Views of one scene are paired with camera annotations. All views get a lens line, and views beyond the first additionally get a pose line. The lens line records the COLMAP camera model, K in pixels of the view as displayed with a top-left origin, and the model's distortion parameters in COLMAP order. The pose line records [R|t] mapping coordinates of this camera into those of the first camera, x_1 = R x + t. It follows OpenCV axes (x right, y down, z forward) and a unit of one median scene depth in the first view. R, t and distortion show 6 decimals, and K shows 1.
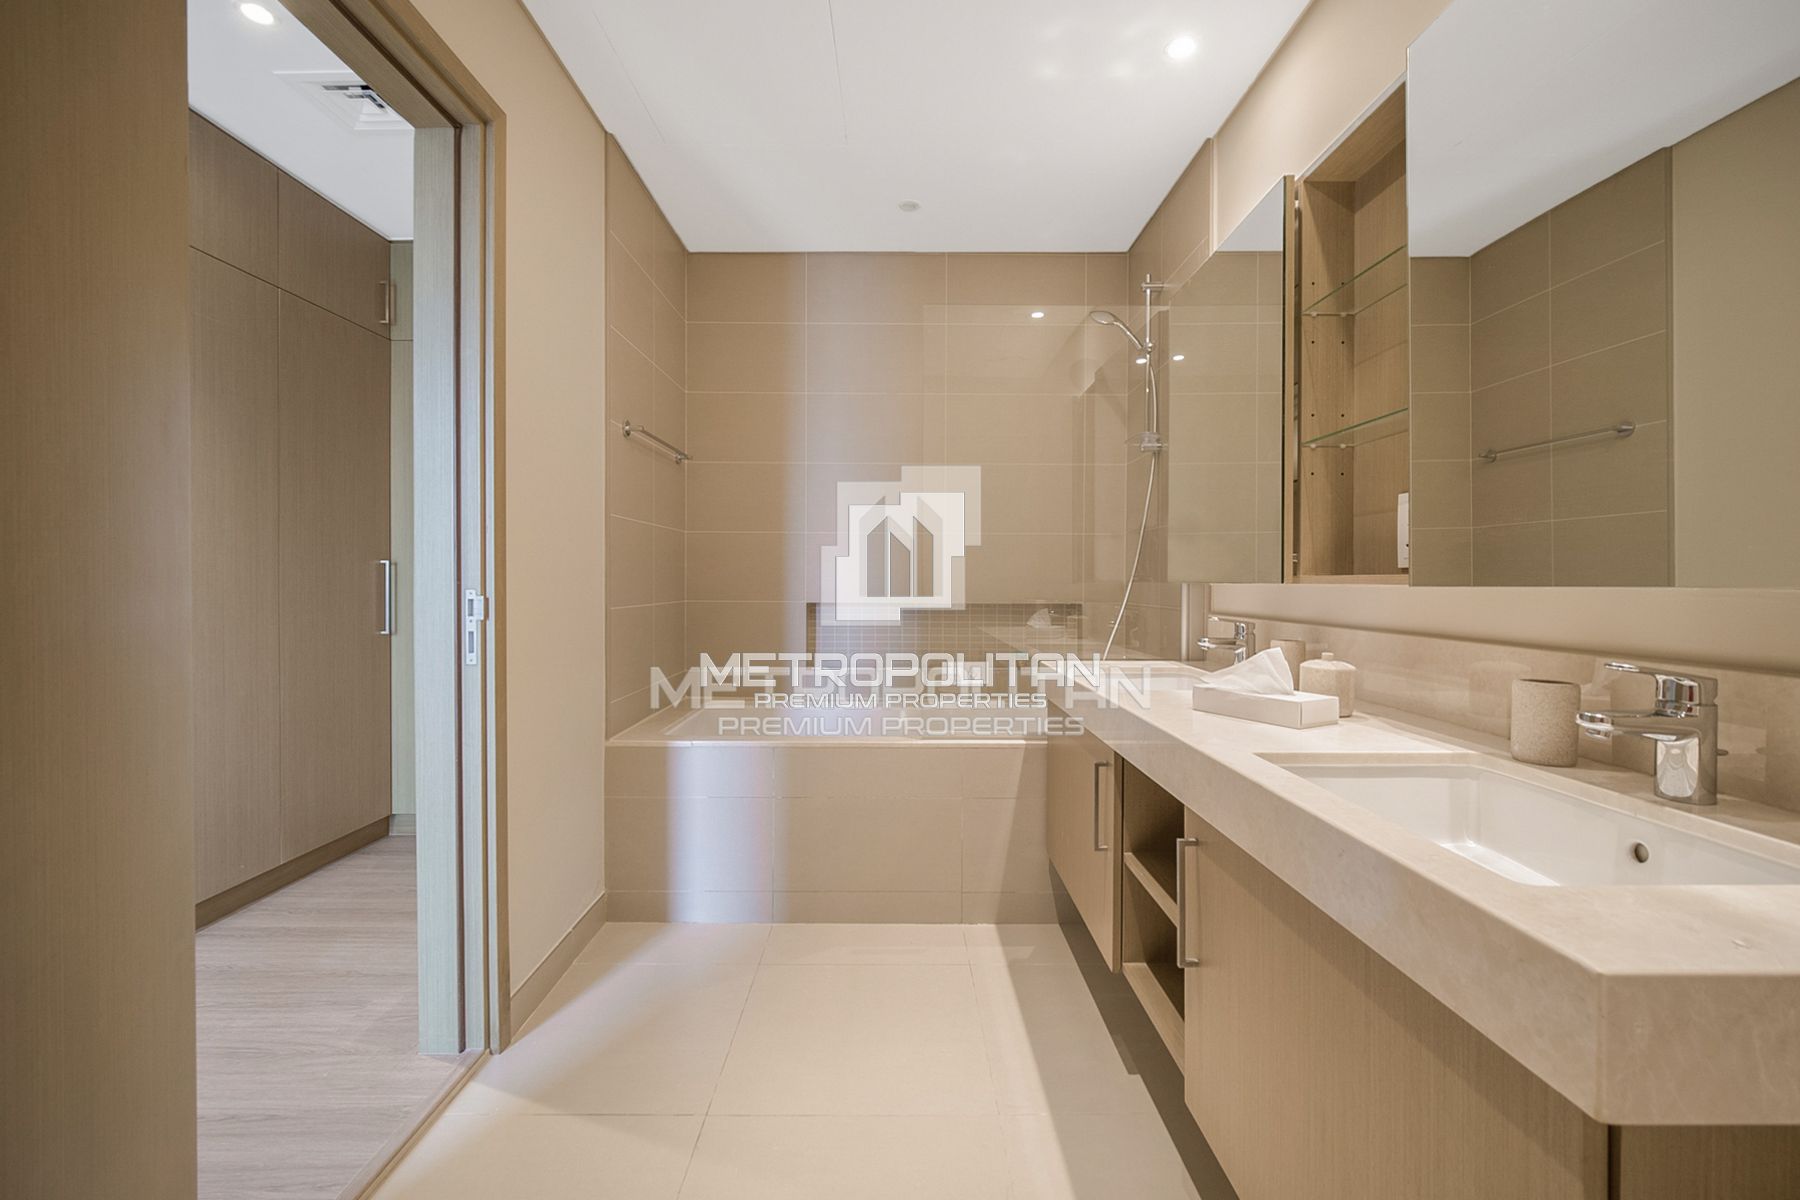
lens RADIAL K [[748.7, 0, 891.7], [0, 748.7, 589.0], [0, 0, 1]] dist [-0.001161, 0.000253]
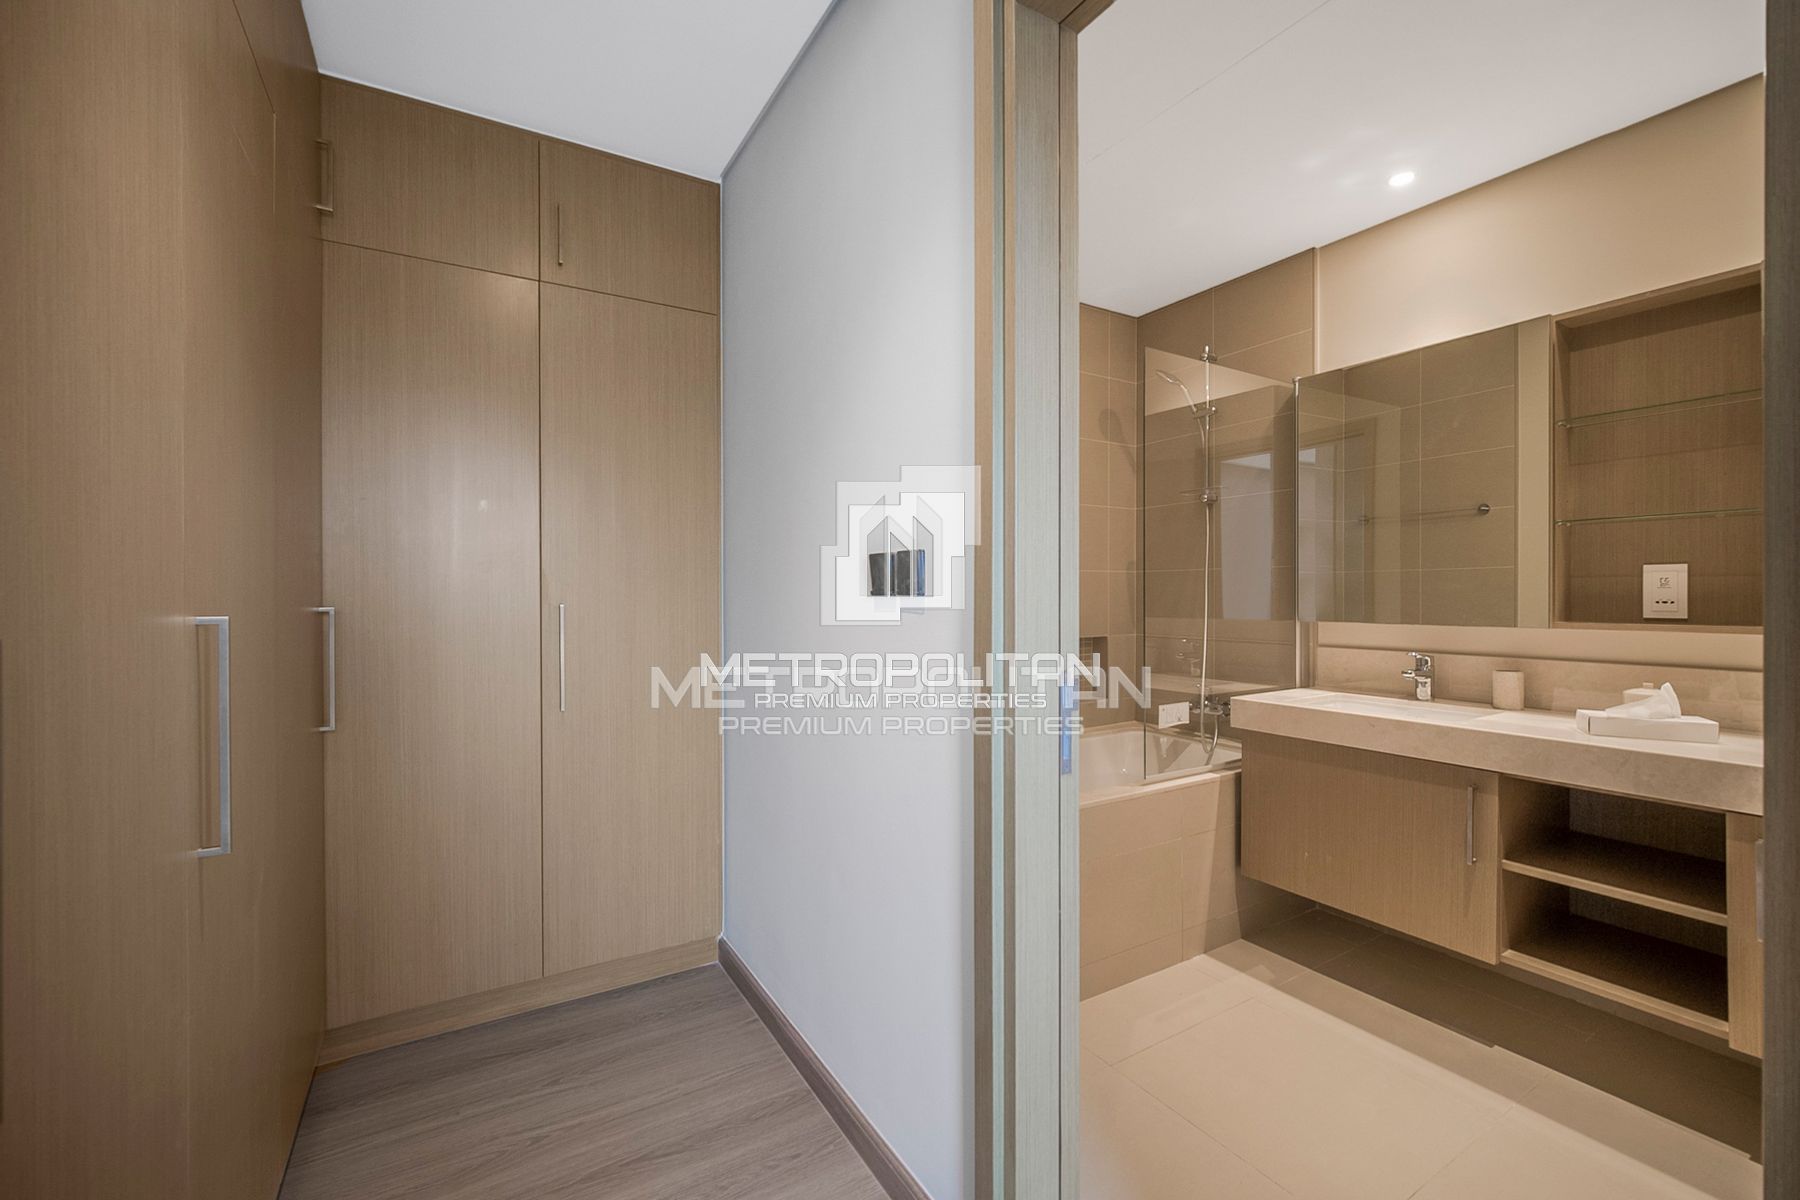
lens RADIAL K [[748.7, 0, 897.3], [0, 748.7, 601.4], [0, 0, 1]] dist [-0.001161, 0.000253]
pose [[0.858314, -0.015396, 0.512894, -0.780667], [0.017174, 0.999852, 0.001273, -0.053510], [-0.512837, 0.007715, 0.858451, 0.329626]]
